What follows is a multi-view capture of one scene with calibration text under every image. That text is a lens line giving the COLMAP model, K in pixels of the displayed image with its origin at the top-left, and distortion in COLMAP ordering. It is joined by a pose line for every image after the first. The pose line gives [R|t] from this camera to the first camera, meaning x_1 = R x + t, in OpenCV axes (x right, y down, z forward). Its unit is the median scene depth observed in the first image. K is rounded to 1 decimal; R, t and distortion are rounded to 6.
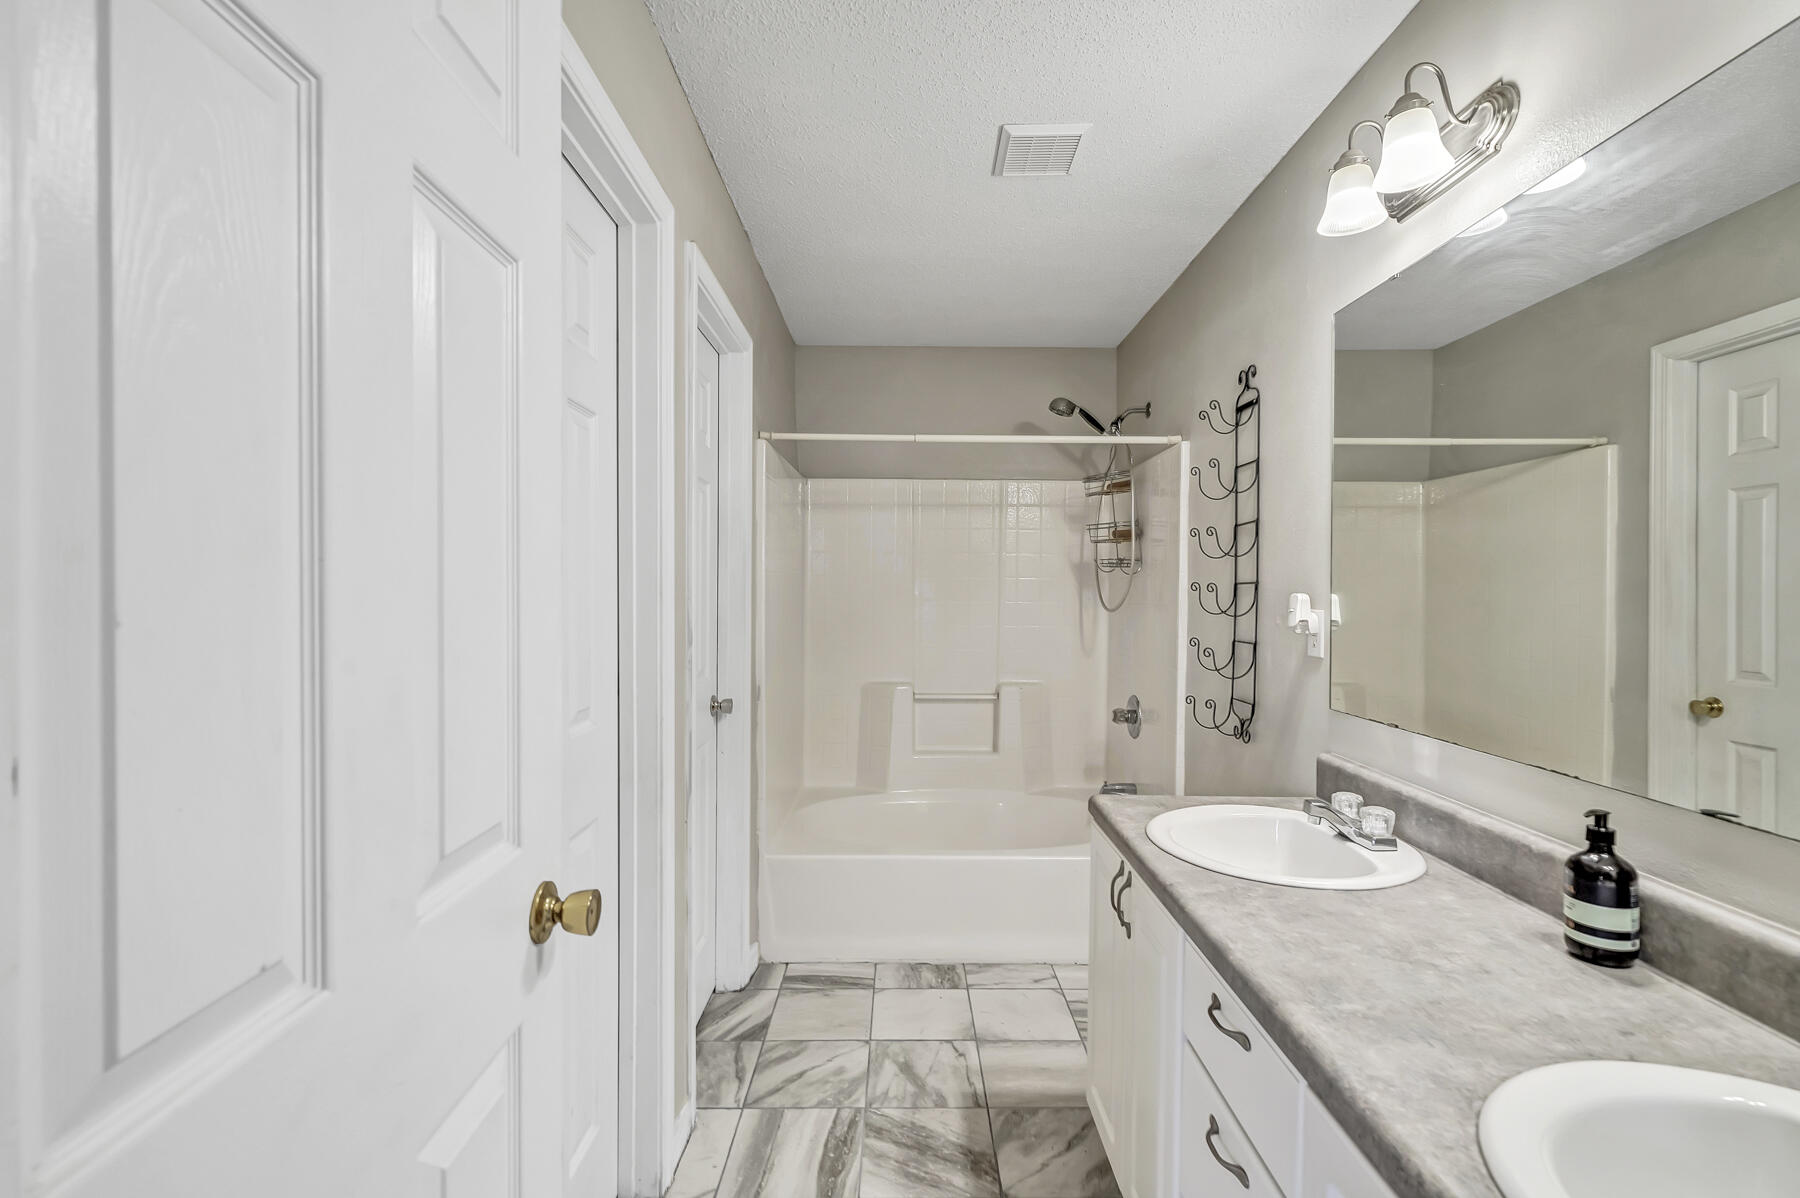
lens RADIAL K [[774.3, 0, 900.0], [0, 774.3, 599.0], [0, 0, 1]] dist [0.000155, 0.000015]
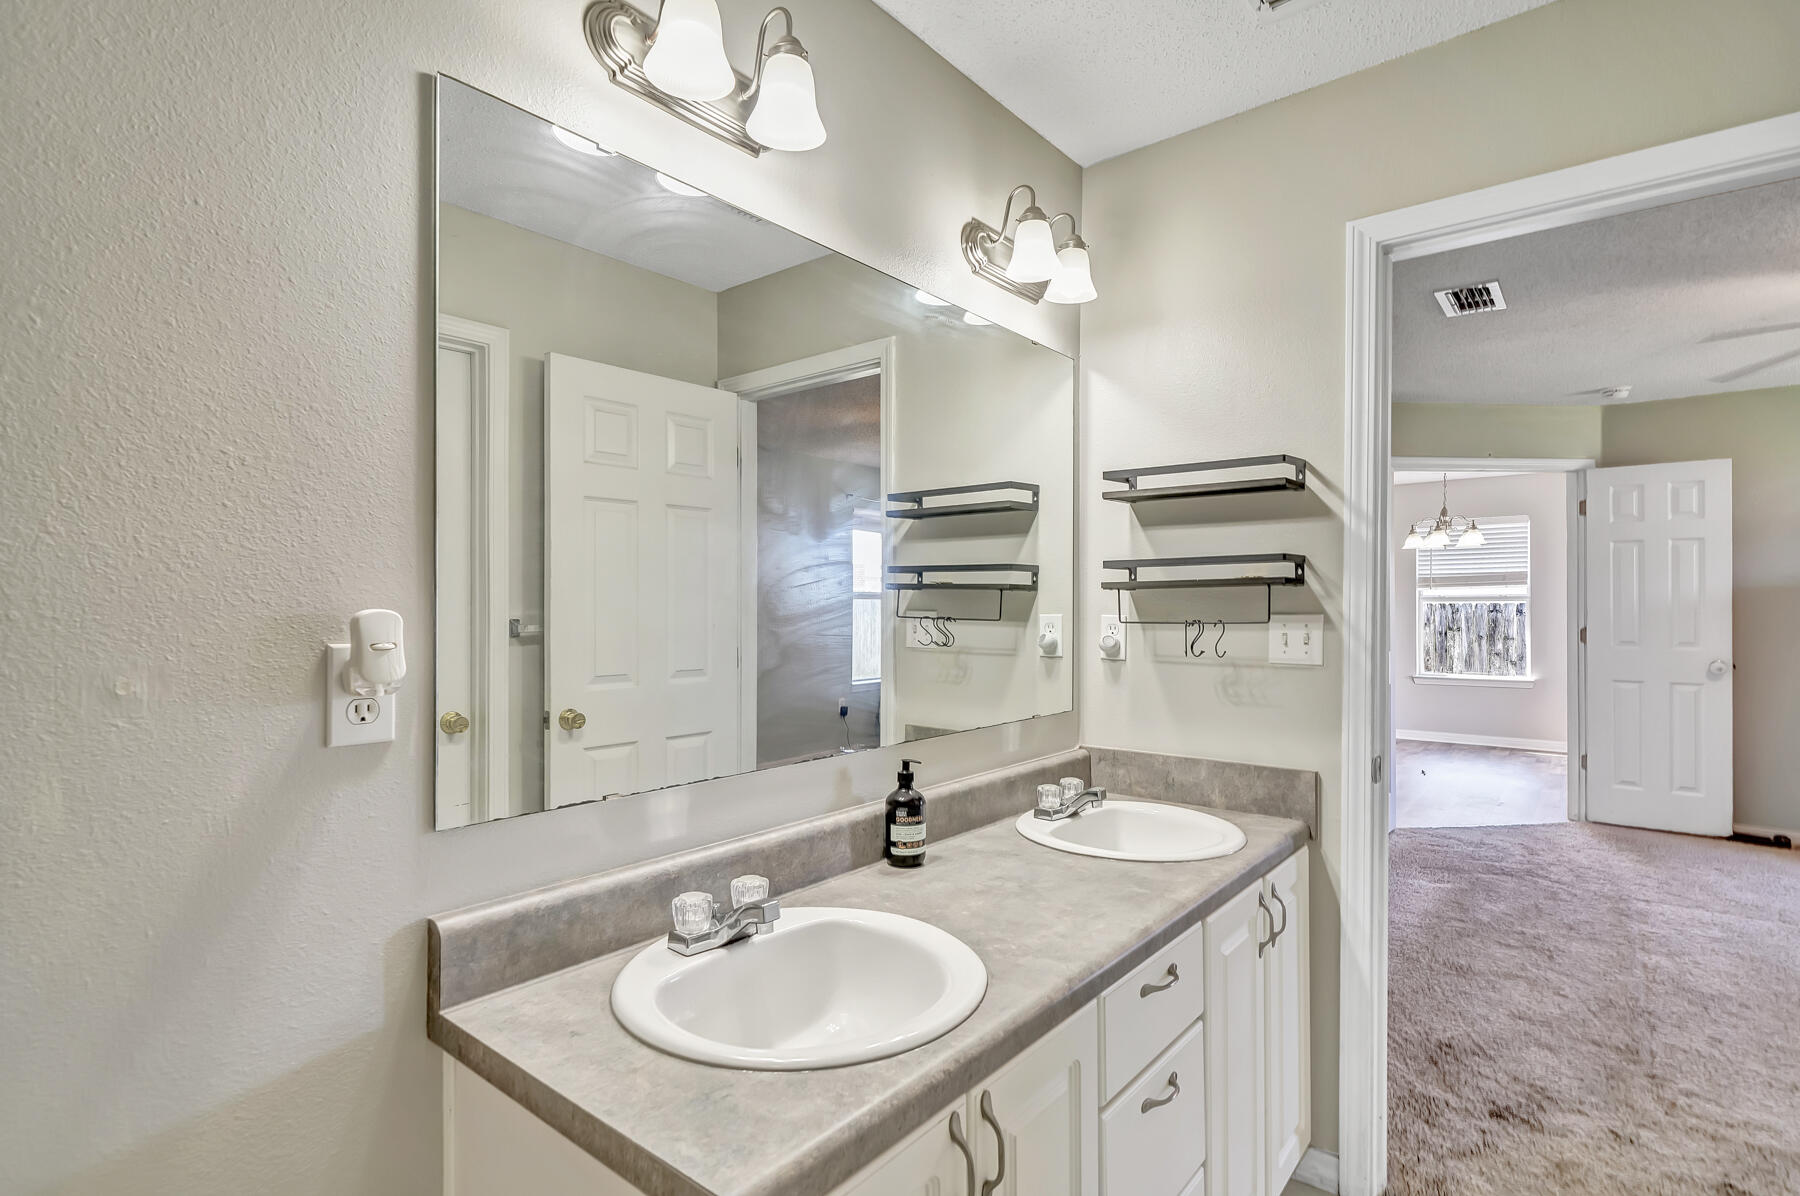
lens RADIAL K [[880.1, 0, 900.0], [0, 880.1, 602.0], [0, 0, 1]] dist [-0.000524, 0.000514]
pose [[-0.781528, -0.001054, 0.623869, -0.087485], [0.002327, 0.999987, 0.004605, -0.022807], [-0.623865, 0.005050, -0.781515, 2.225732]]
